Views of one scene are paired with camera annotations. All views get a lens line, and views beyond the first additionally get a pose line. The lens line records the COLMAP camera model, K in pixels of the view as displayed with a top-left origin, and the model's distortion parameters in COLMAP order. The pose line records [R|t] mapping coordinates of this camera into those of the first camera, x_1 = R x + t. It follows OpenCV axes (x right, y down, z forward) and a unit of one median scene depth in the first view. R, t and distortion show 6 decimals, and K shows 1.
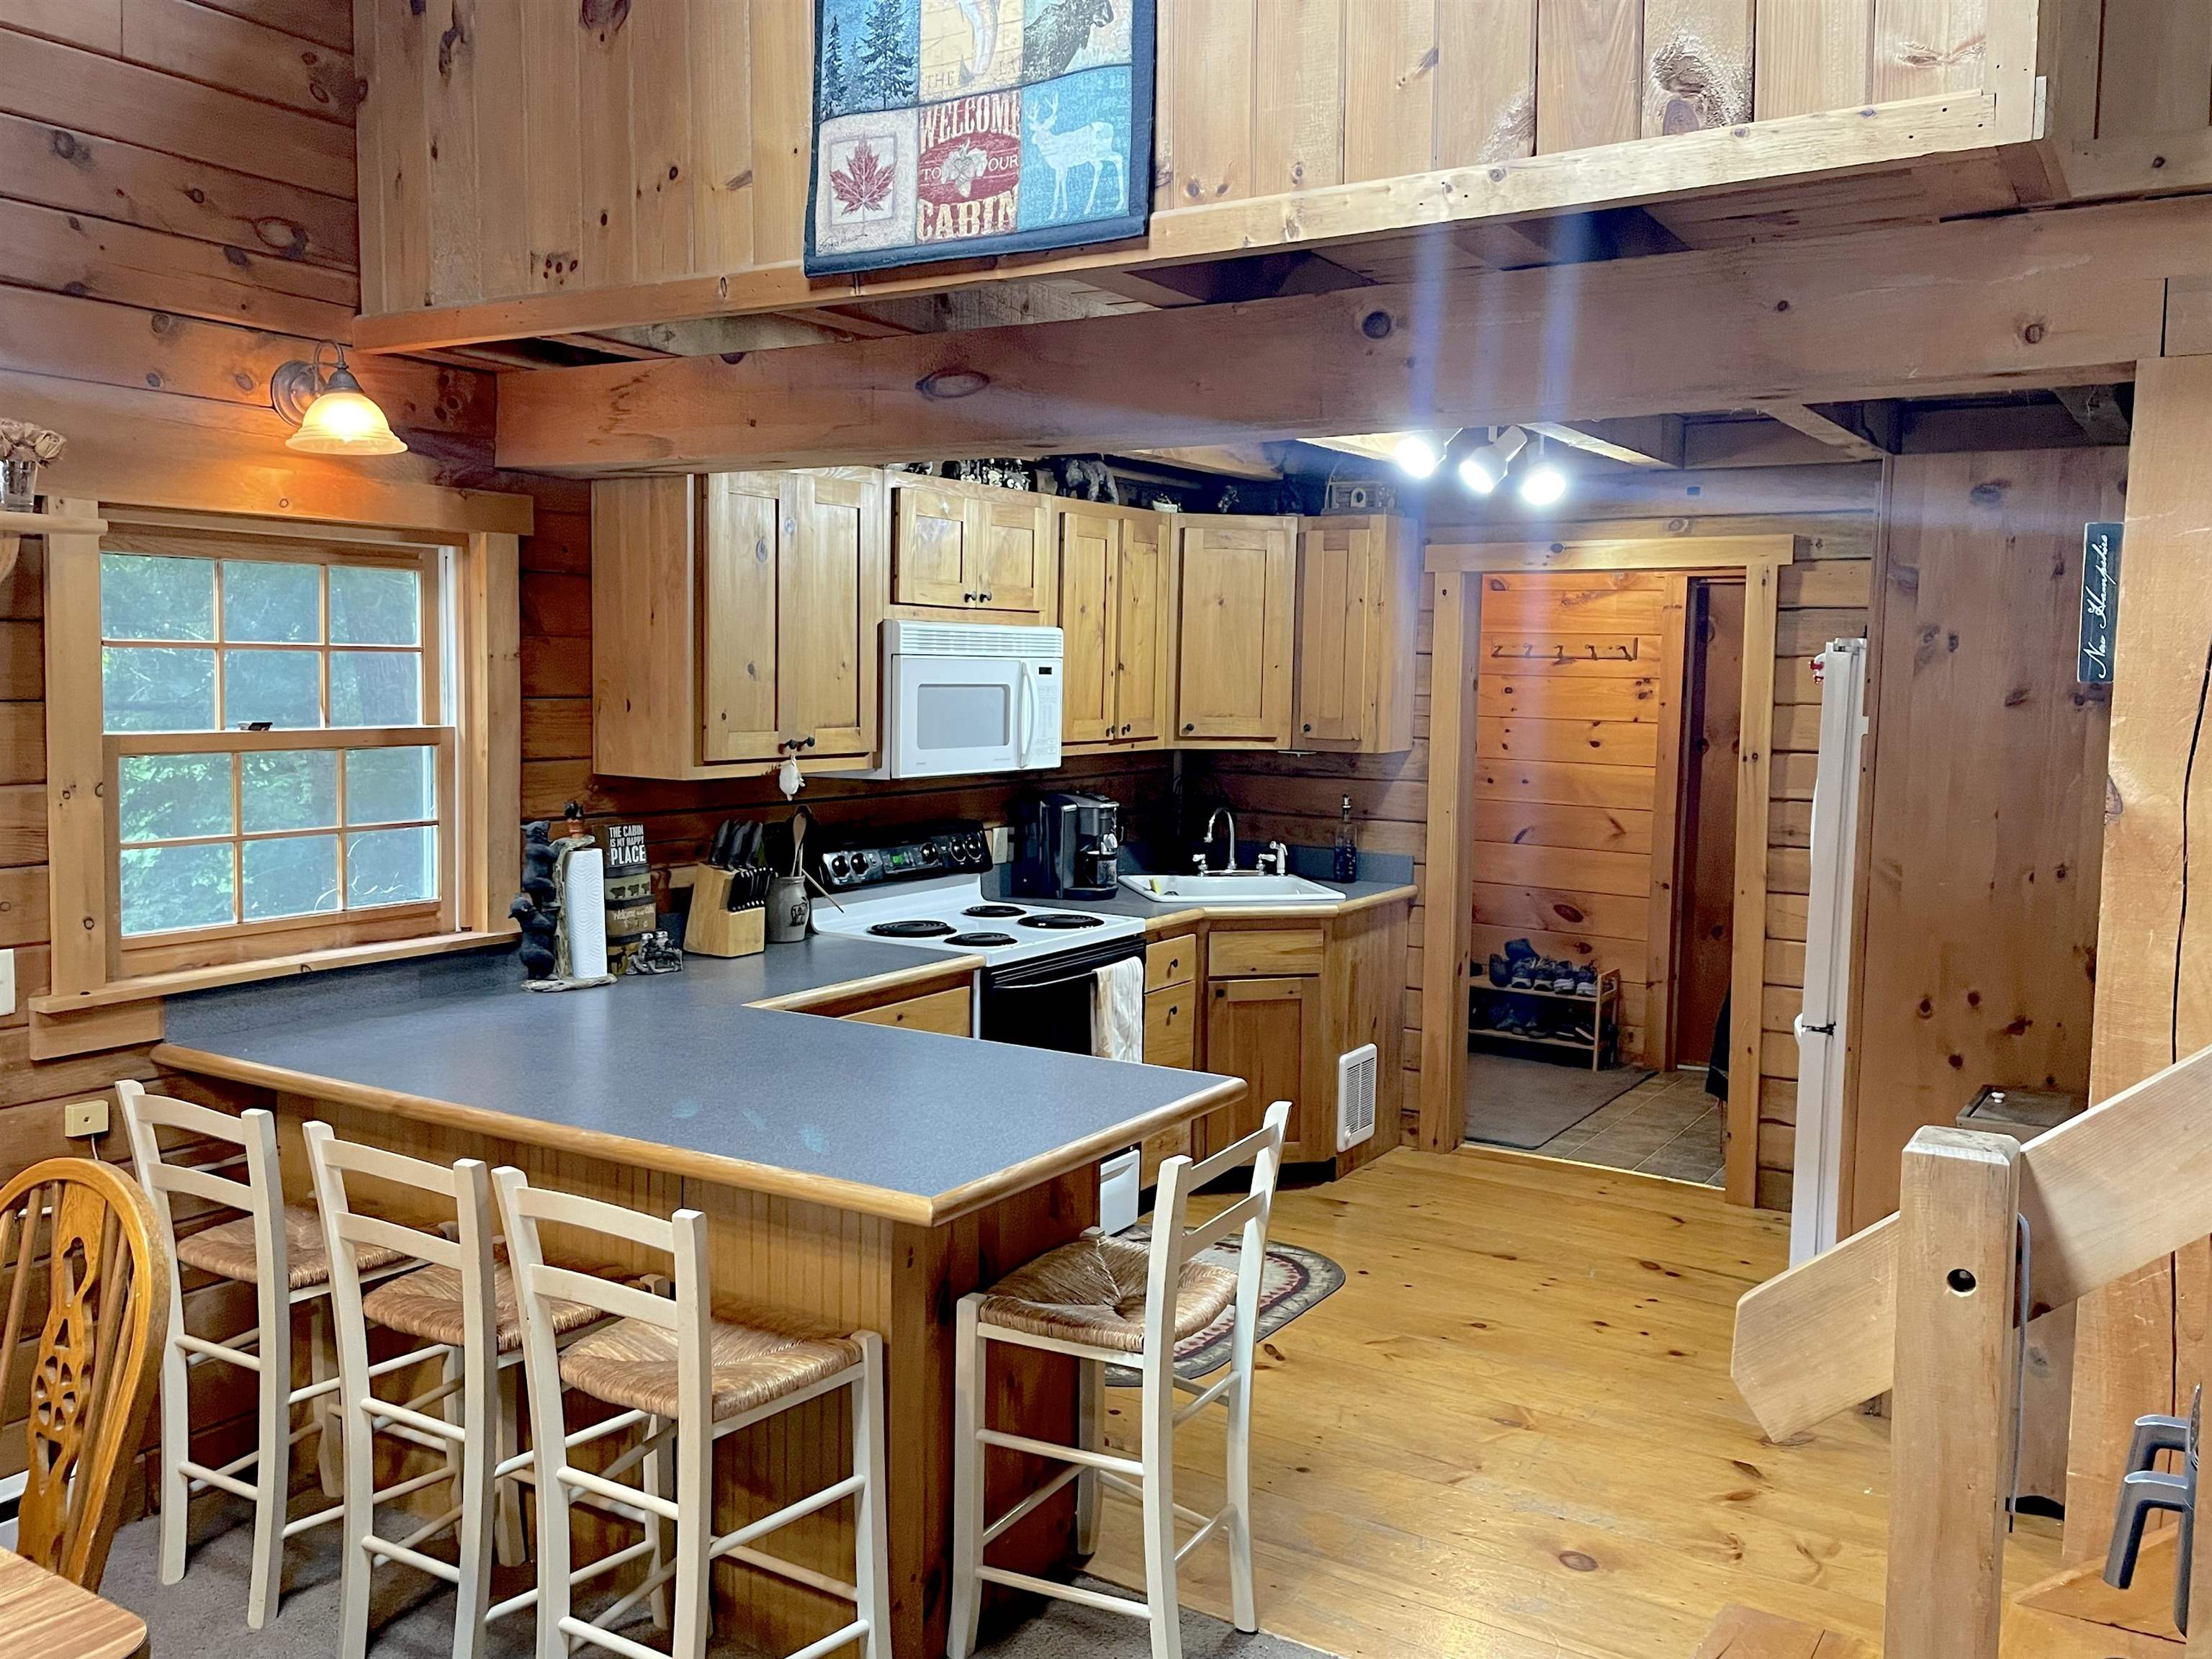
lens RADIAL K [[1828.9, 0, 1110.6], [0, 1828.9, 800.5], [0, 0, 1]] dist [0.078912, -0.092920]
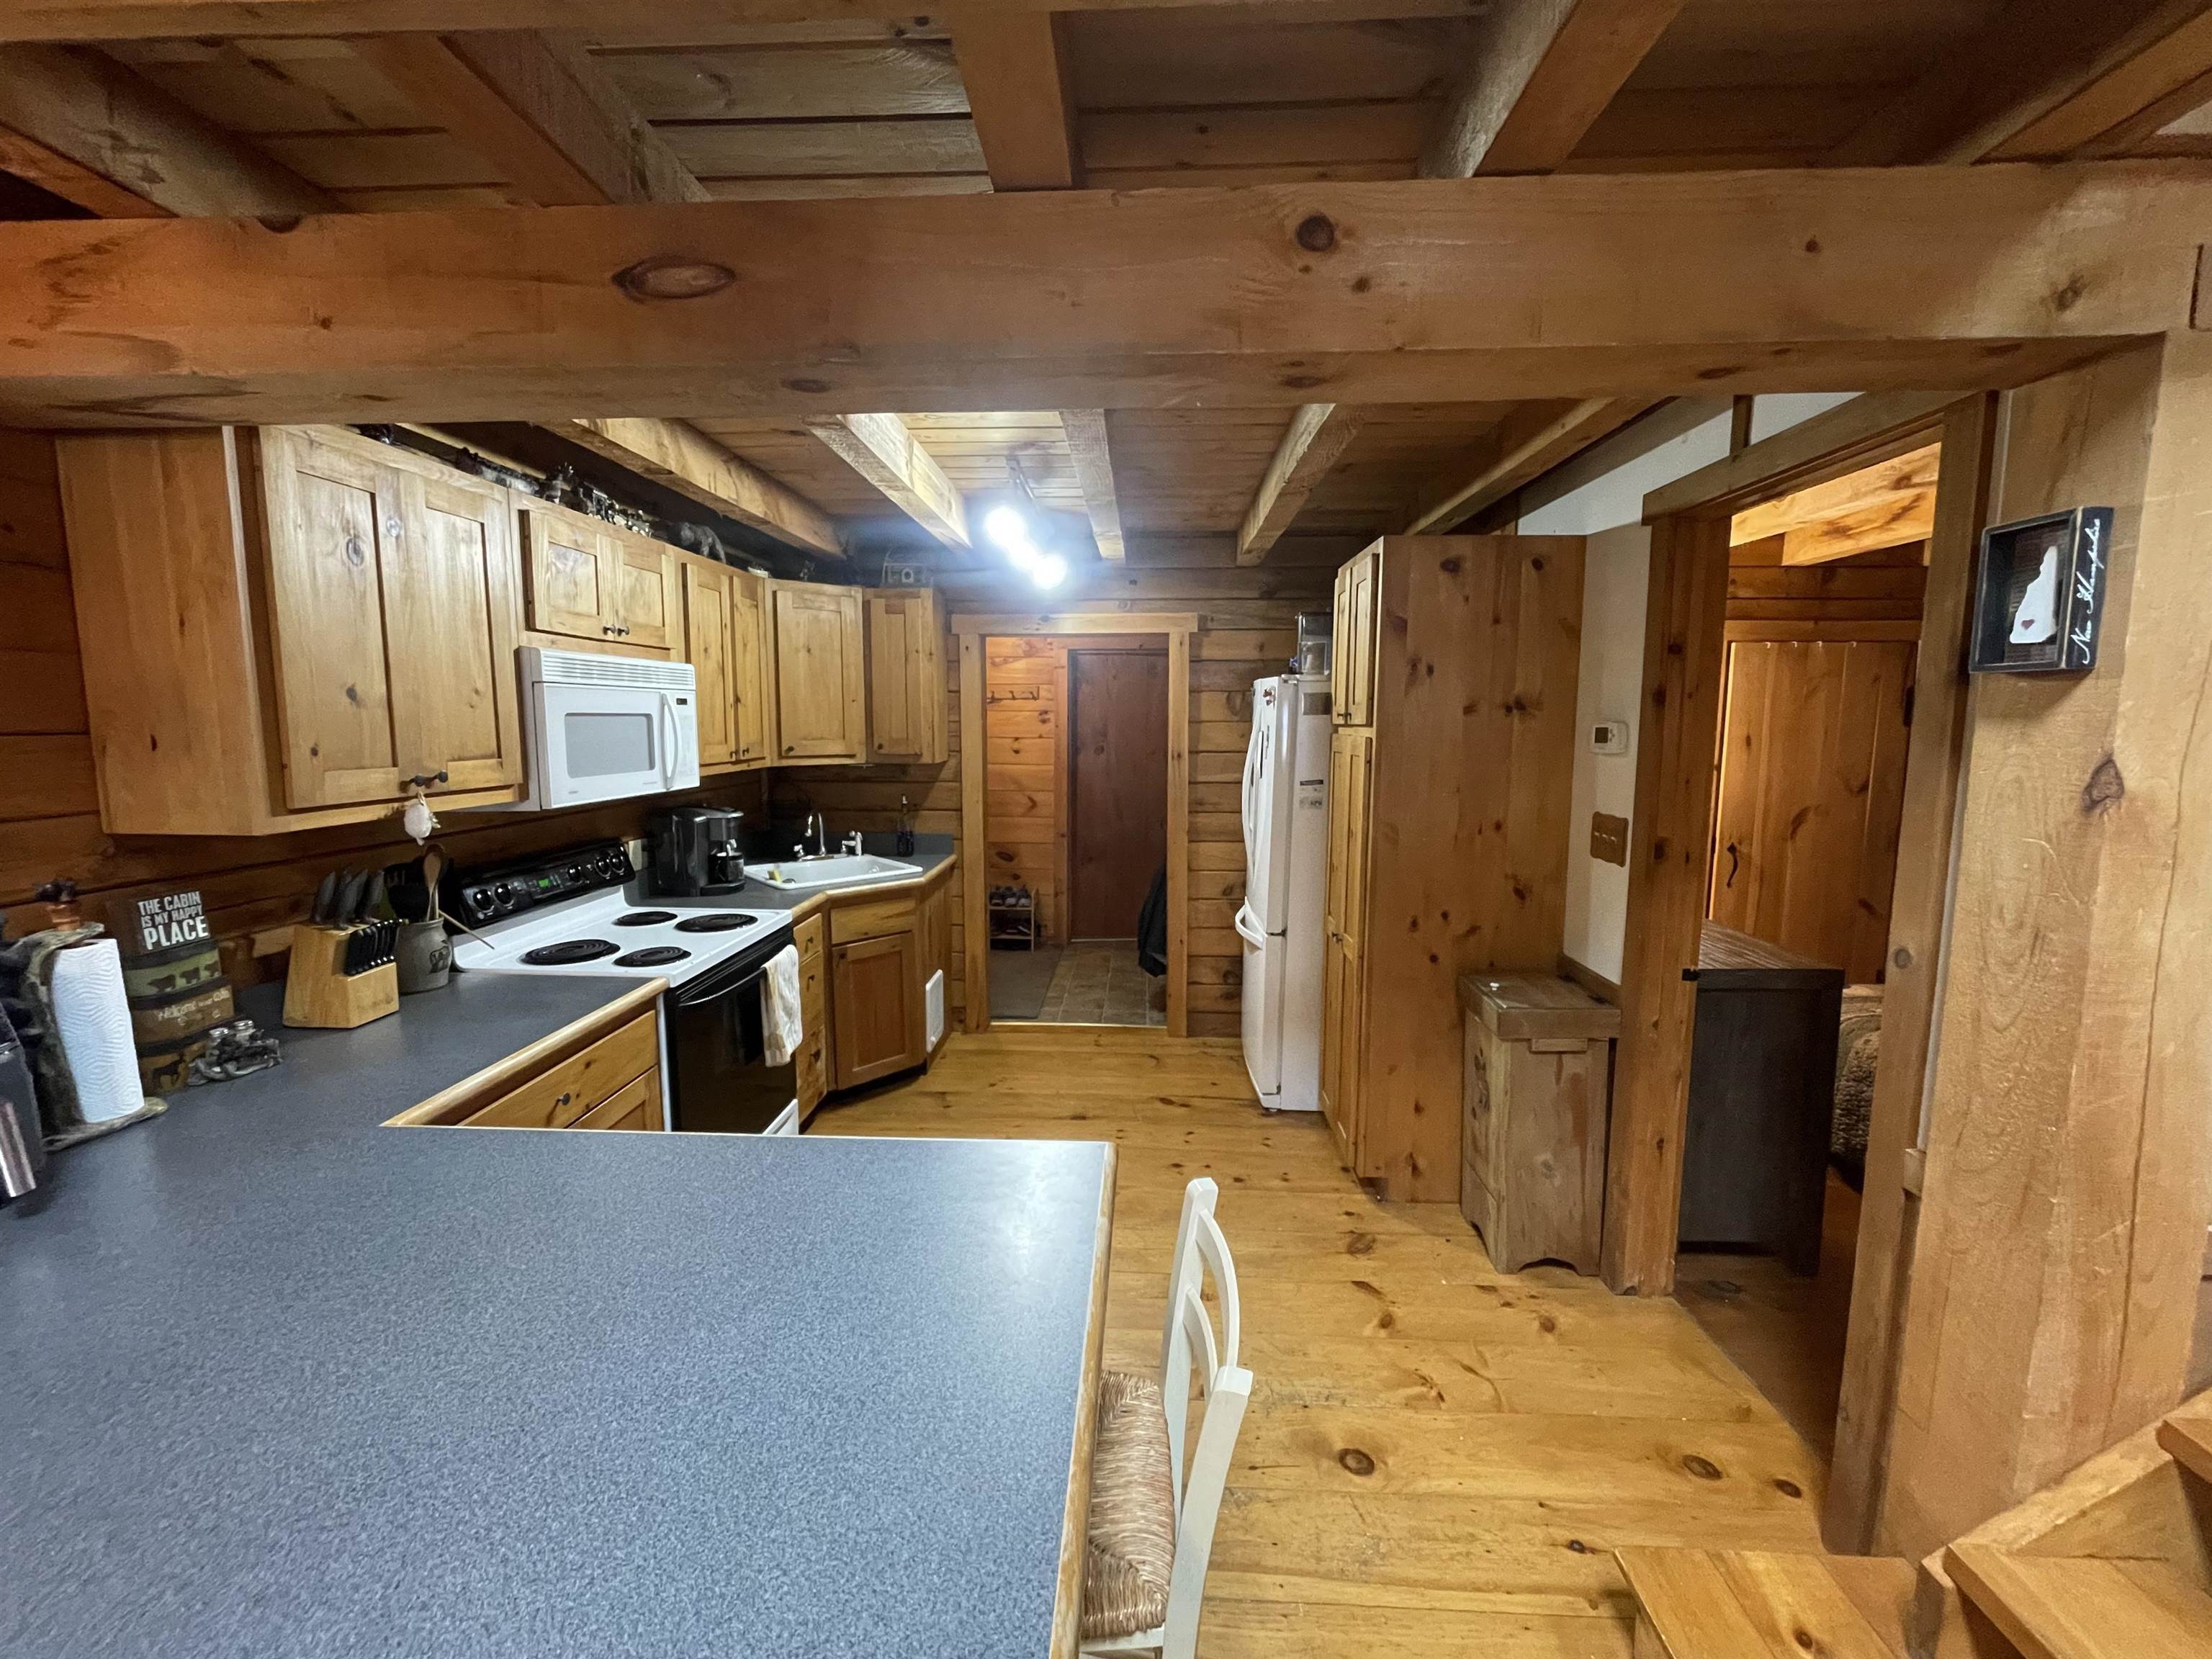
lens RADIAL K [[896.9, 0, 1107.4], [0, 896.9, 819.3], [0, 0, 1]] dist [-0.001266, -0.000275]
pose [[0.872535, -0.070840, 0.483389, -0.105694], [0.050009, 0.997185, 0.055867, -0.021902], [-0.485986, -0.024572, 0.873621, 0.517413]]
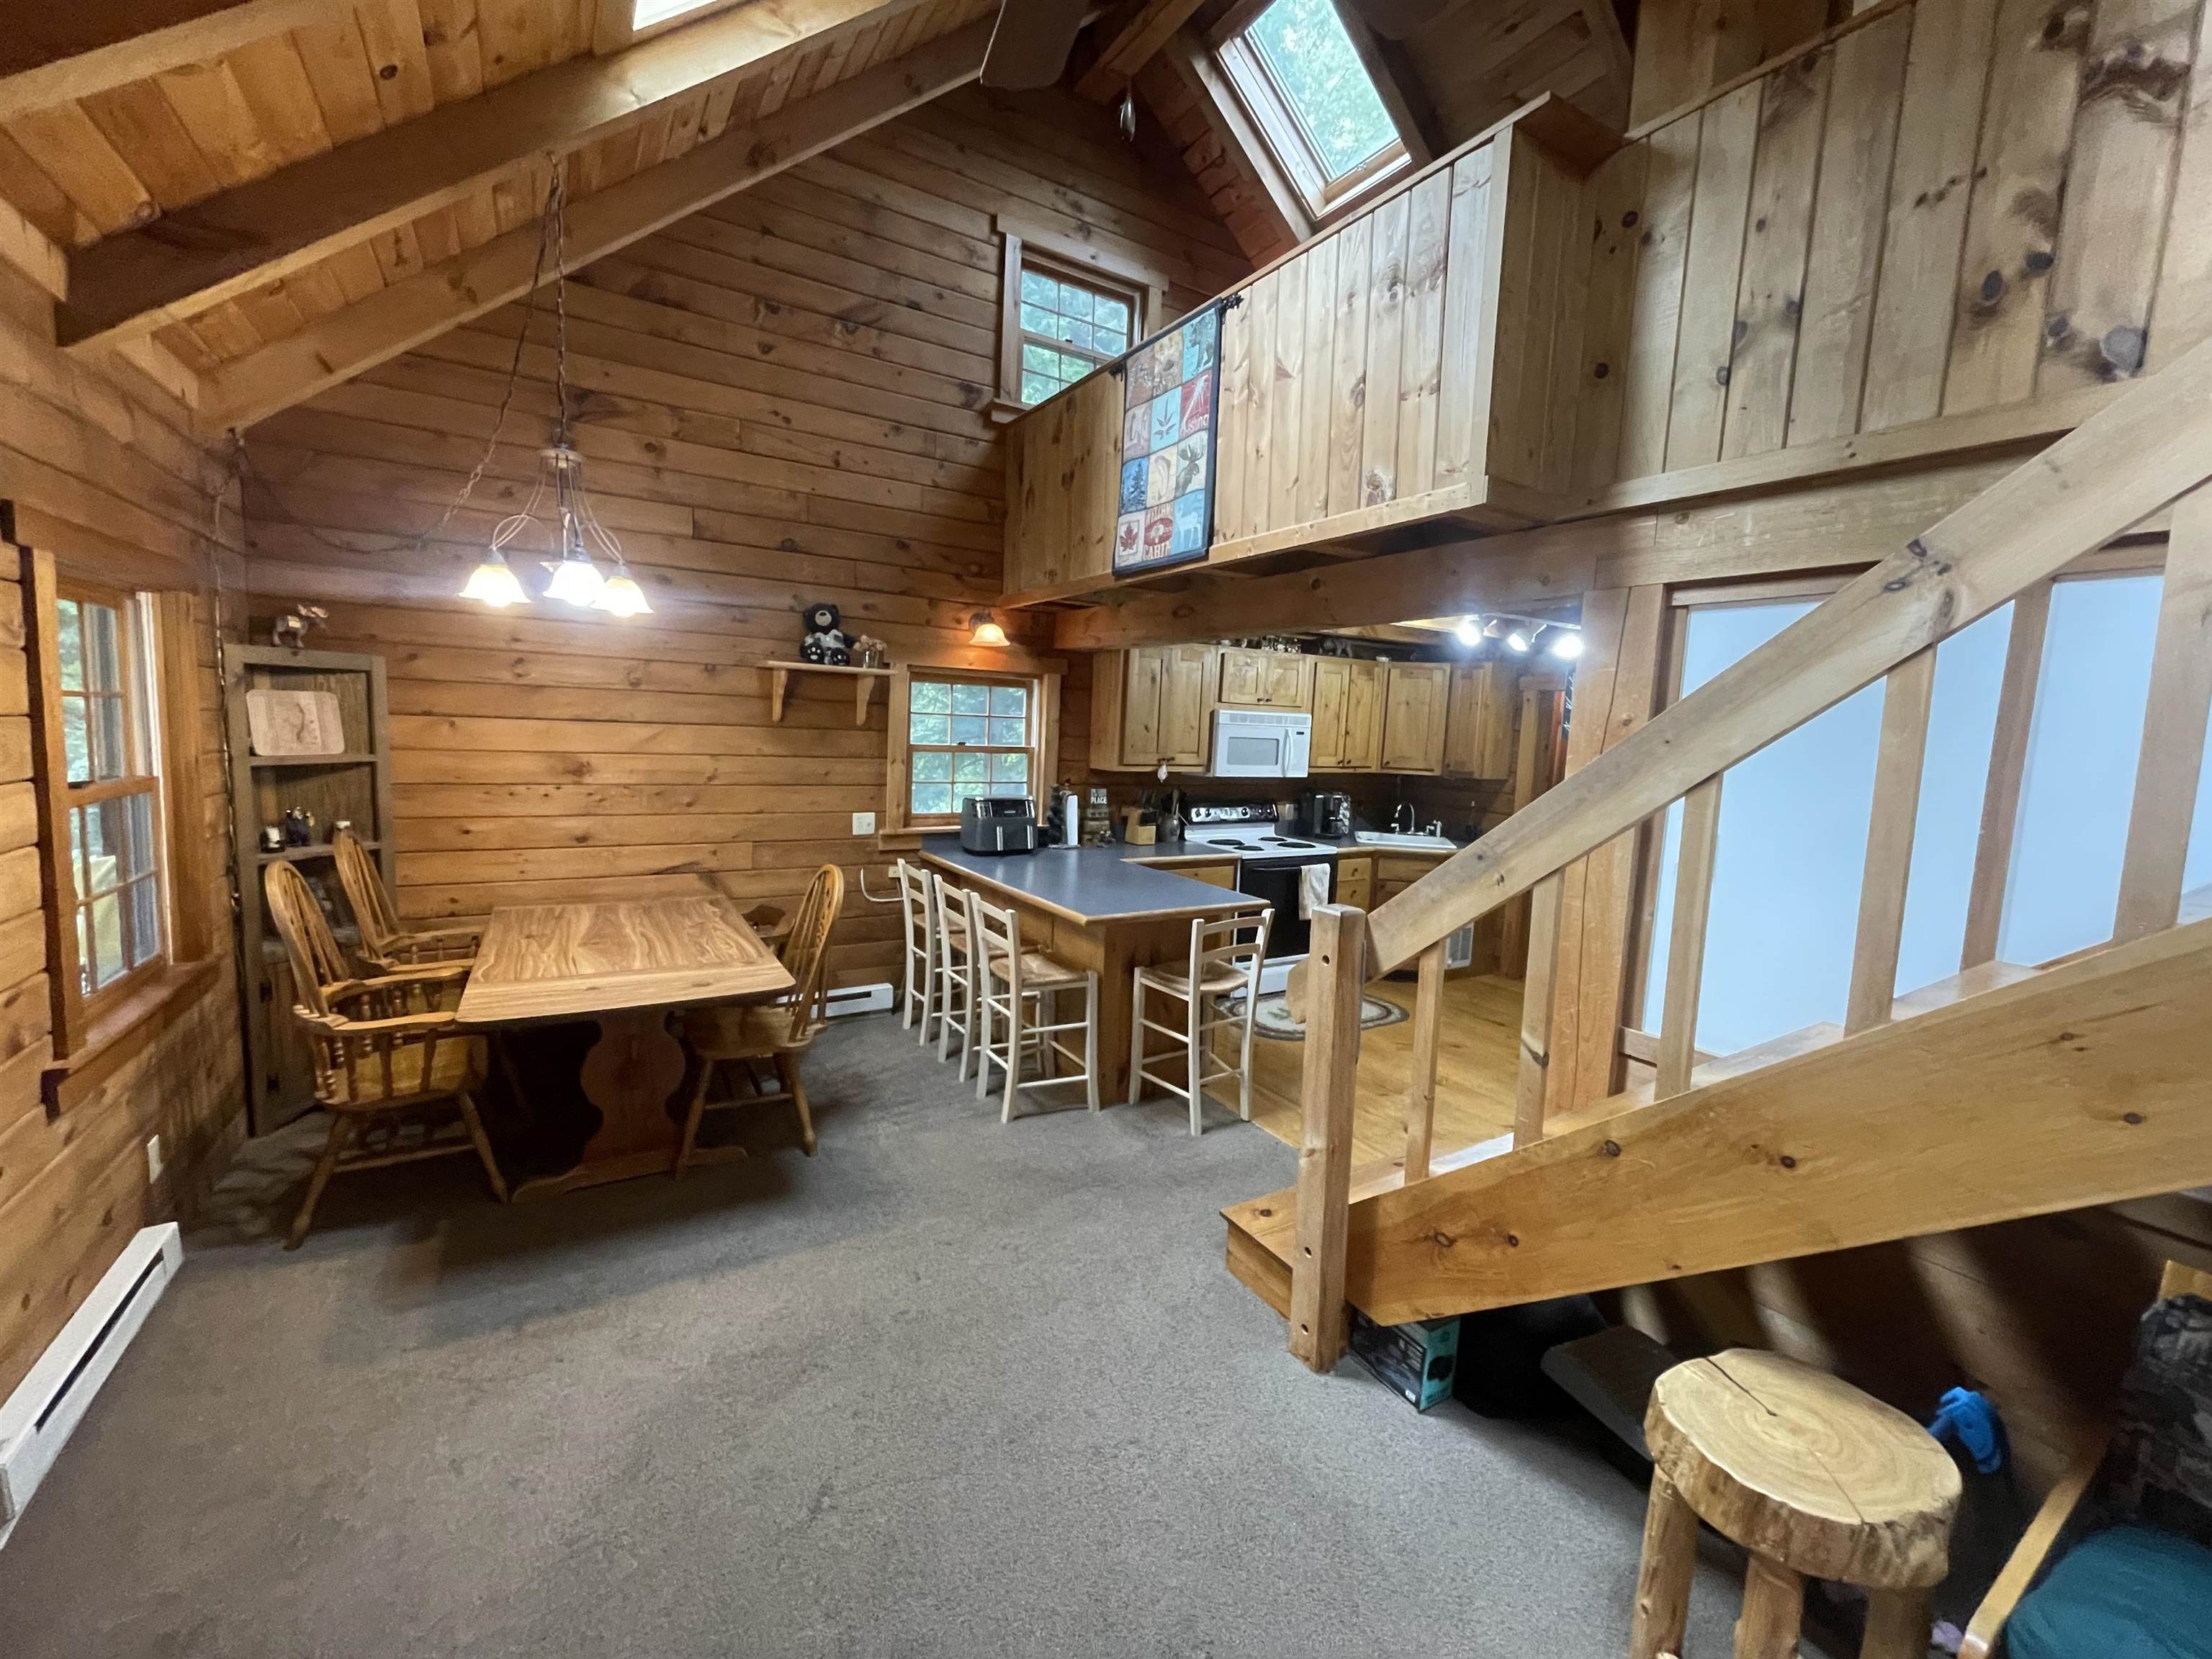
lens RADIAL K [[896.9, 0, 1104.1], [0, 896.9, 819.2], [0, 0, 1]] dist [-0.001266, -0.000275]
pose [[0.894507, 0.067081, -0.441993, 0.321873], [-0.059242, 0.997745, 0.031533, 0.018074], [0.443112, -0.002021, 0.896464, -0.119924]]
